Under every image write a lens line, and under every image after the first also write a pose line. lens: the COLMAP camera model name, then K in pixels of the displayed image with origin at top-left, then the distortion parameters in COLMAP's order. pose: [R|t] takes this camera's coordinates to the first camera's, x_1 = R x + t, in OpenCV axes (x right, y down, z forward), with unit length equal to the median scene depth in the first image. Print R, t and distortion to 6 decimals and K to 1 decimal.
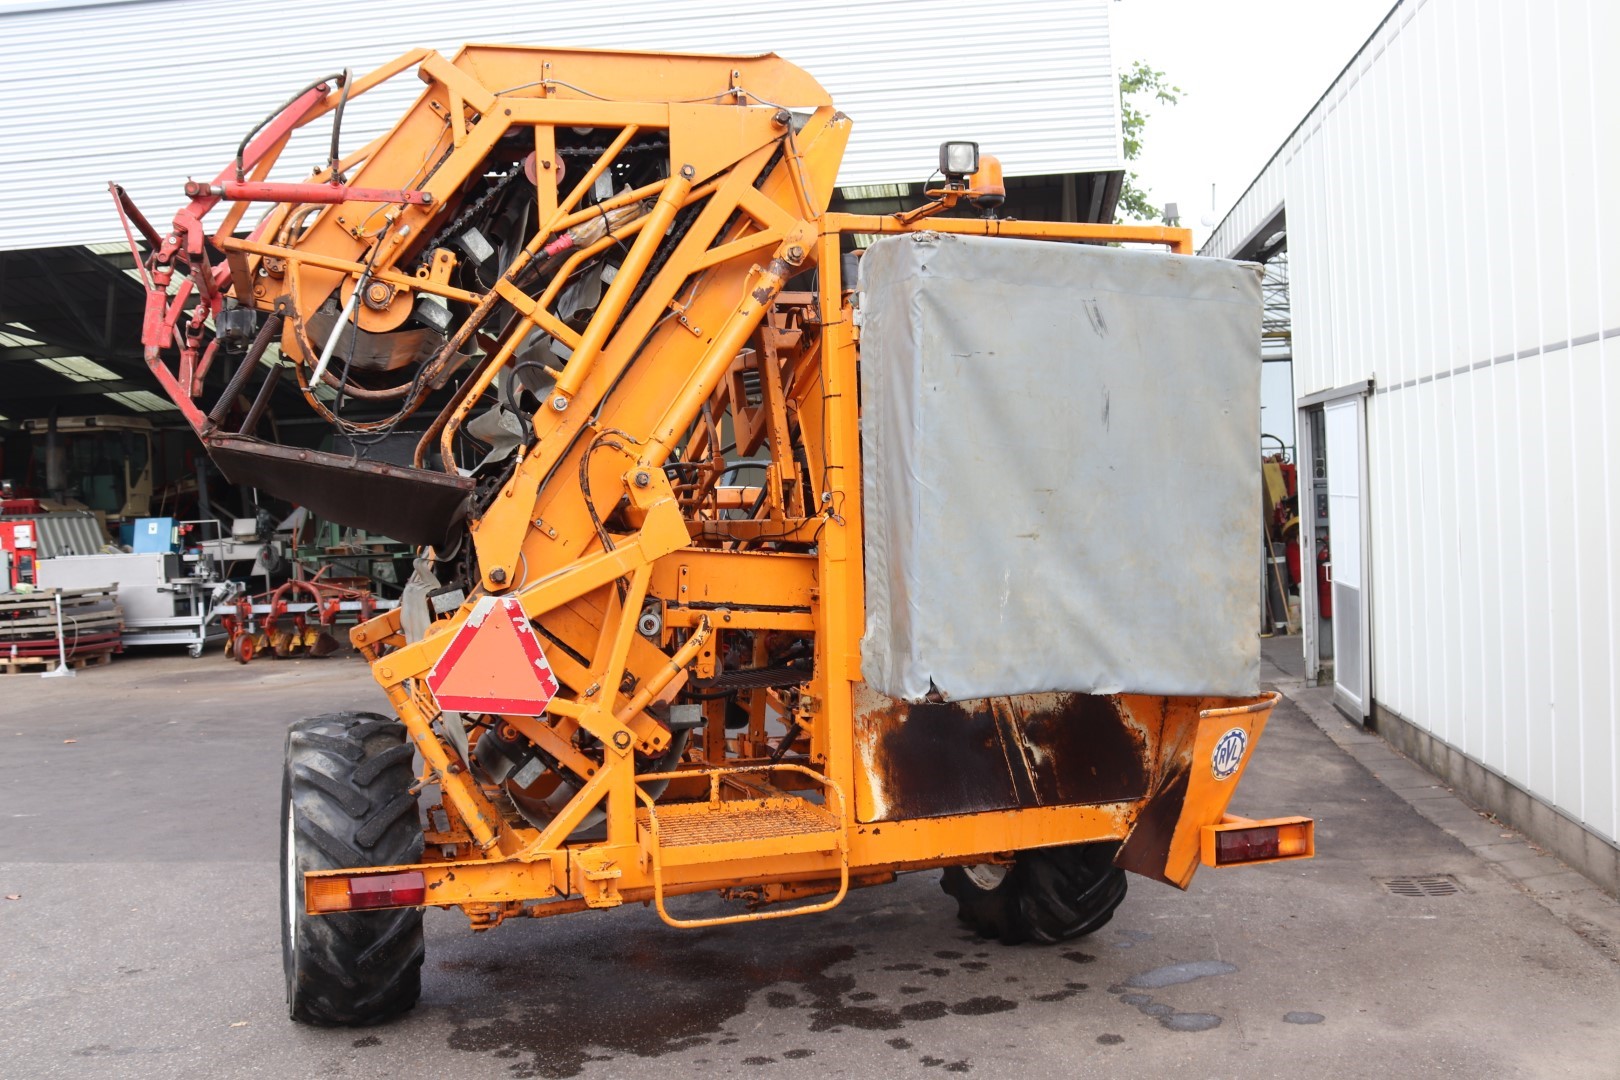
lens RADIAL K [[1698.3, 0, 812.4], [0, 1698.3, 533.0], [0, 0, 1]] dist [-0.126899, 0.163105]
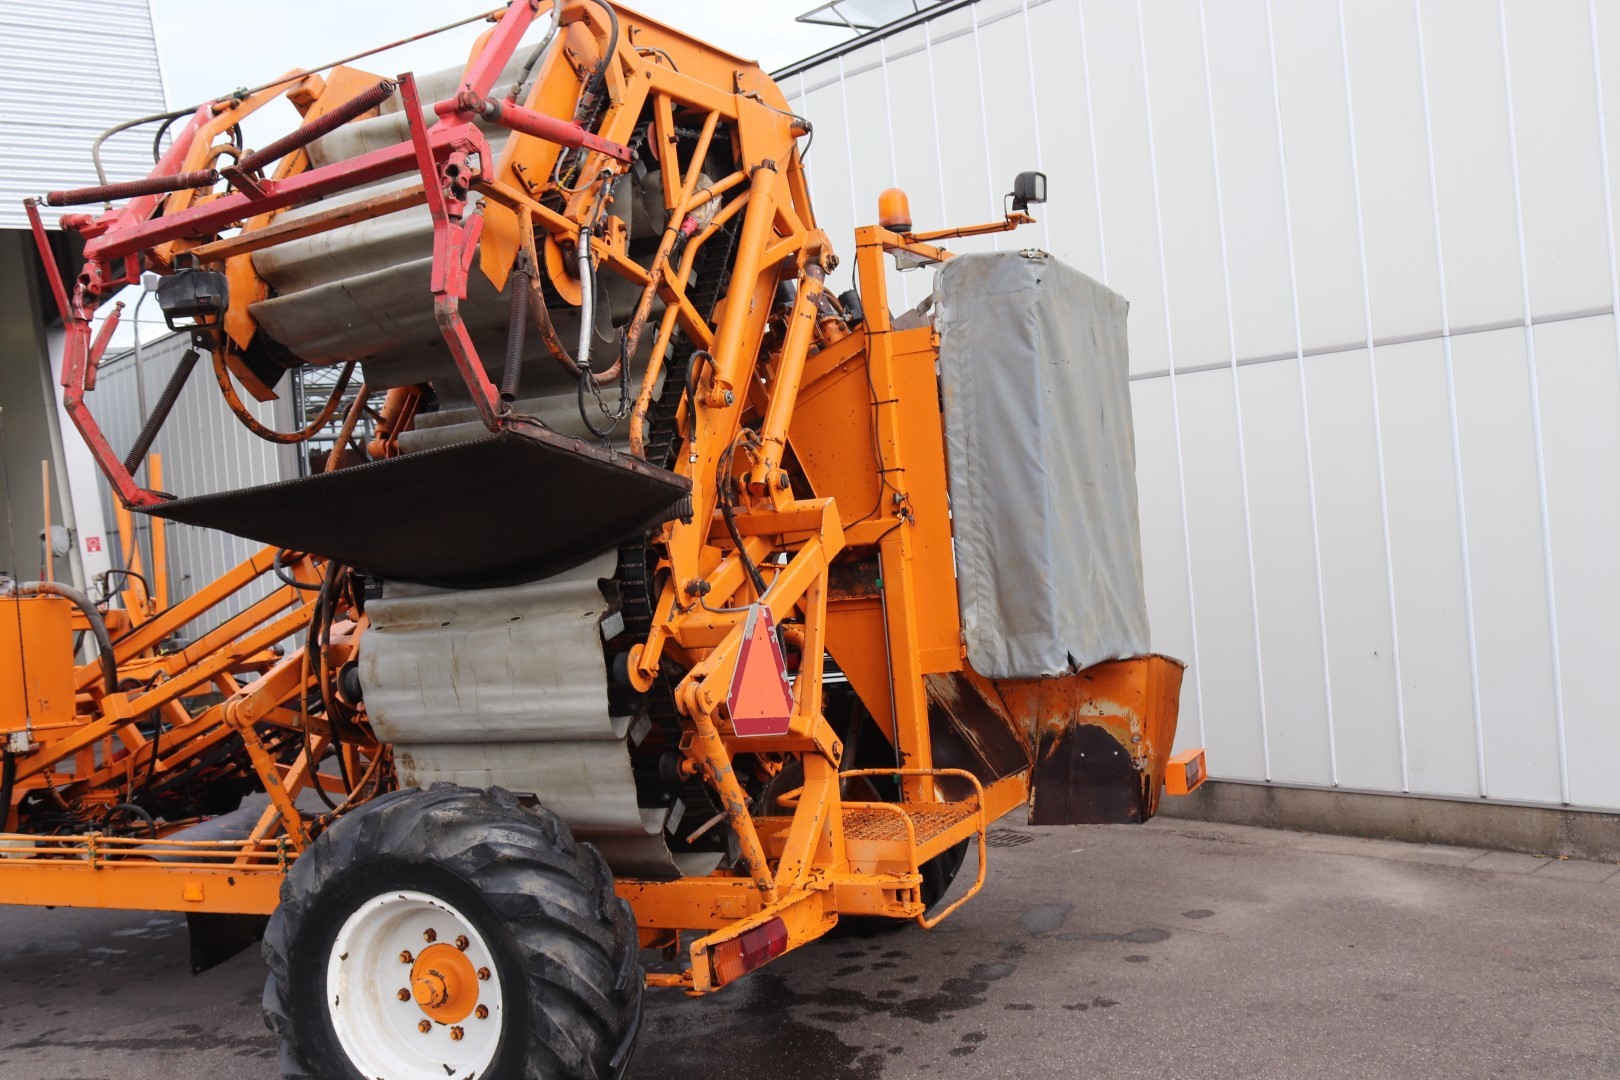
lens RADIAL K [[1698.3, 0, 812.4], [0, 1698.3, 533.0], [0, 0, 1]] dist [-0.126899, 0.163105]
pose [[0.680821, -0.025124, 0.732019, -0.807561], [0.074254, 0.996630, -0.034856, 0.032915], [-0.728676, 0.078086, 0.680392, 0.350883]]
